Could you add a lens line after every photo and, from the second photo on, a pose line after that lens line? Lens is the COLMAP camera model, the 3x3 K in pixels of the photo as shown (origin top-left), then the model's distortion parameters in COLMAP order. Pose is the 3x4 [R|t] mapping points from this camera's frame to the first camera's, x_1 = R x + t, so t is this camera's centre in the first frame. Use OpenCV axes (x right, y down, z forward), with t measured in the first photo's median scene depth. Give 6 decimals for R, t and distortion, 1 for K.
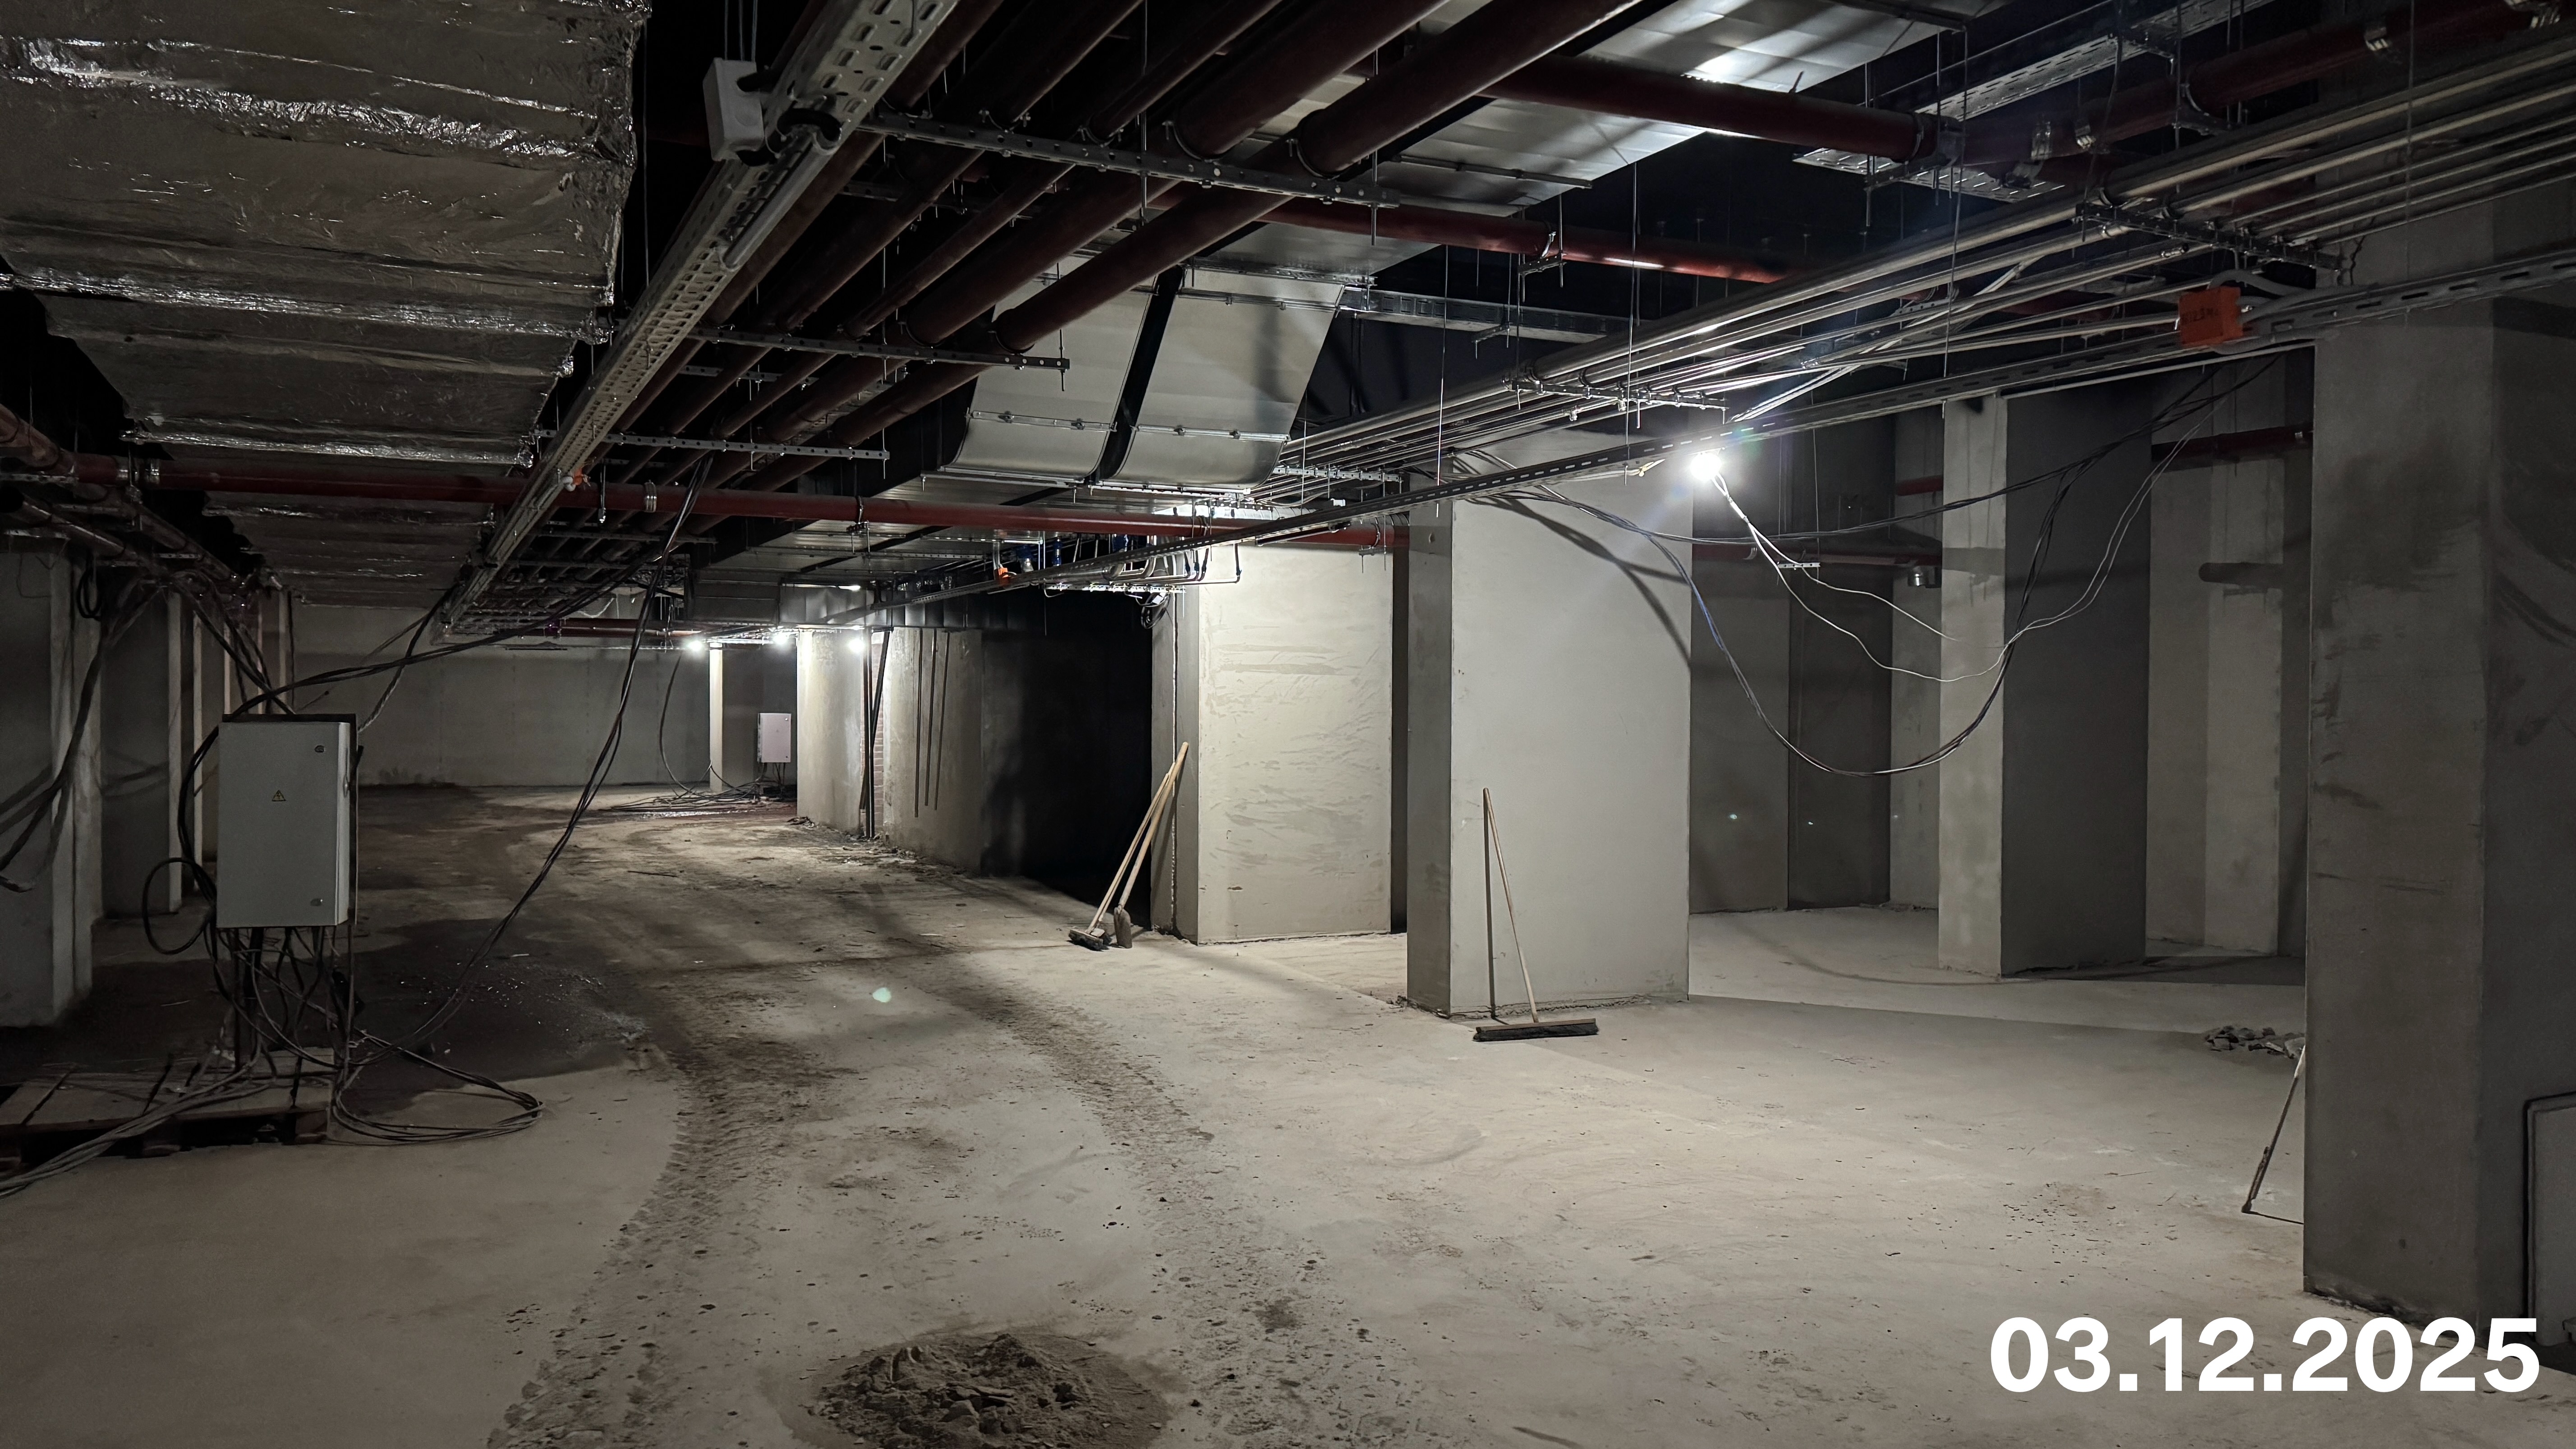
lens RADIAL K [[1764.3, 0, 1288.0], [0, 1764.3, 724.5], [0, 0, 1]] dist [0.141523, -0.225421]
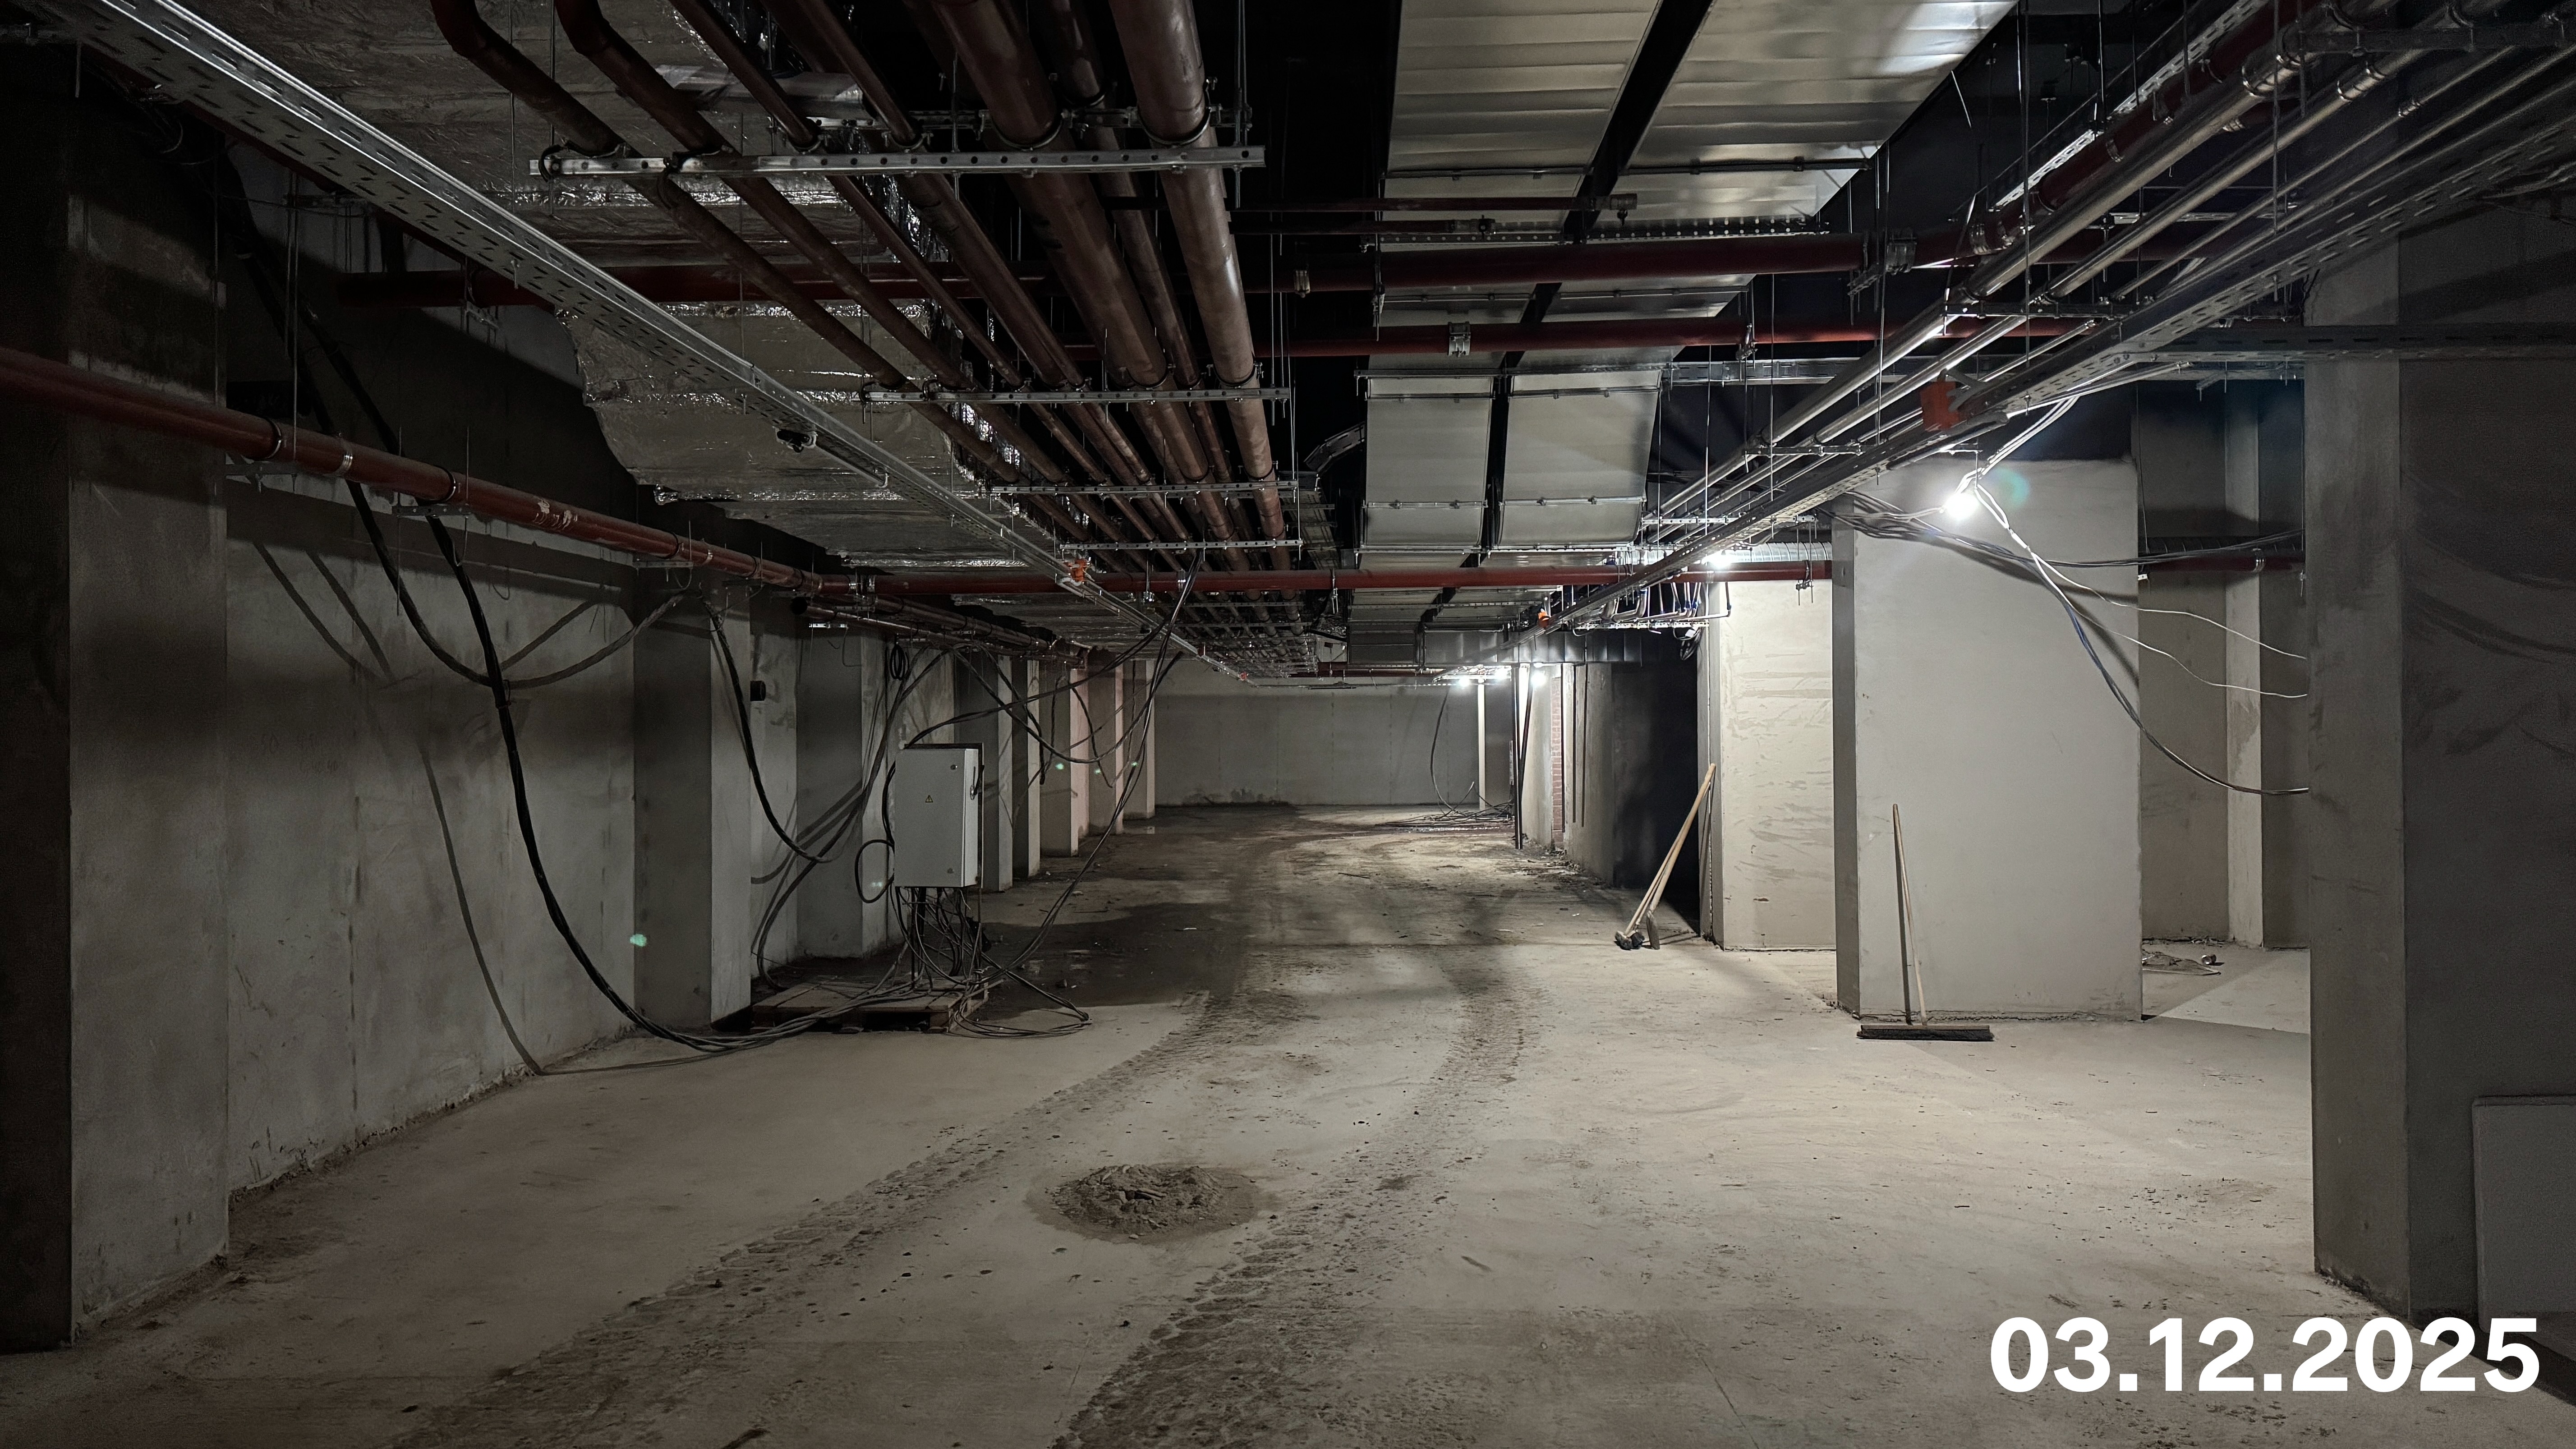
lens RADIAL K [[1764.3, 0, 1288.0], [0, 1764.3, 724.5], [0, 0, 1]] dist [0.141523, -0.225421]
pose [[0.886160, -0.013504, -0.463182, 0.343193], [0.006489, 0.999839, -0.016734, 0.004310], [0.463333, 0.011823, 0.886105, -0.145370]]
